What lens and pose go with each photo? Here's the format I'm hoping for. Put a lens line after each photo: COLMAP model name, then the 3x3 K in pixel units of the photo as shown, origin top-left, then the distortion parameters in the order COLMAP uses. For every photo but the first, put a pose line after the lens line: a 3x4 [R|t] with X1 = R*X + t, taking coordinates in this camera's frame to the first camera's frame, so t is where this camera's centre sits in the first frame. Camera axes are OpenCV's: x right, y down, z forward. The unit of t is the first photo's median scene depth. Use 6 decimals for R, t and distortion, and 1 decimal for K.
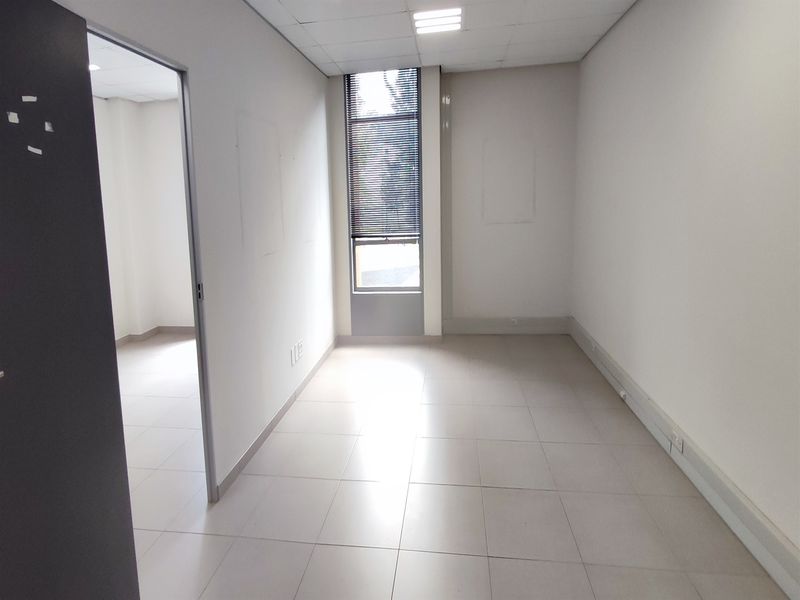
lens RADIAL K [[371.9, 0, 400.0], [0, 371.9, 300.0], [0, 0, 1]] dist [-0.000281, -0.000010]
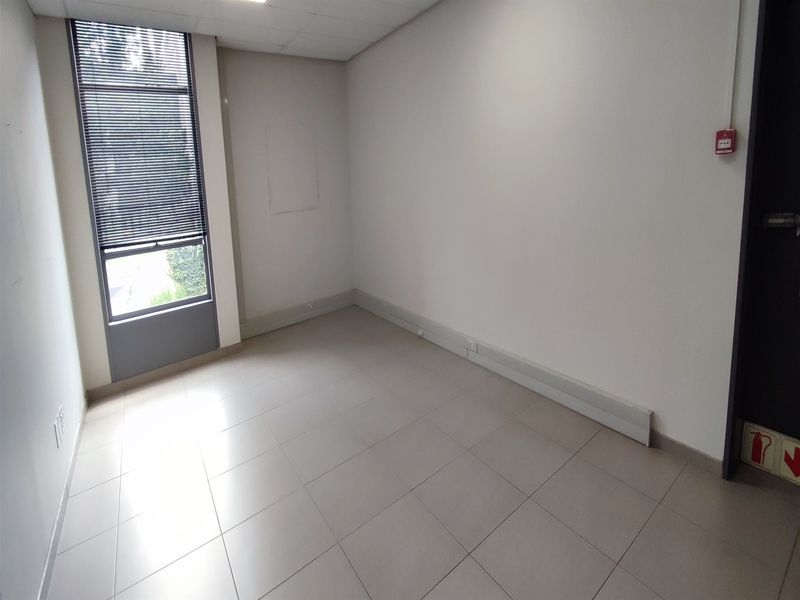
lens RADIAL K [[357.8, 0, 422.0], [0, 357.8, 296.7], [0, 0, 1]] dist [-0.001098, -0.000680]
pose [[0.701206, -0.248536, 0.668237, -0.184804], [0.237896, 0.965119, 0.109321, -0.003462], [-0.672098, 0.082314, 0.735873, 0.060582]]
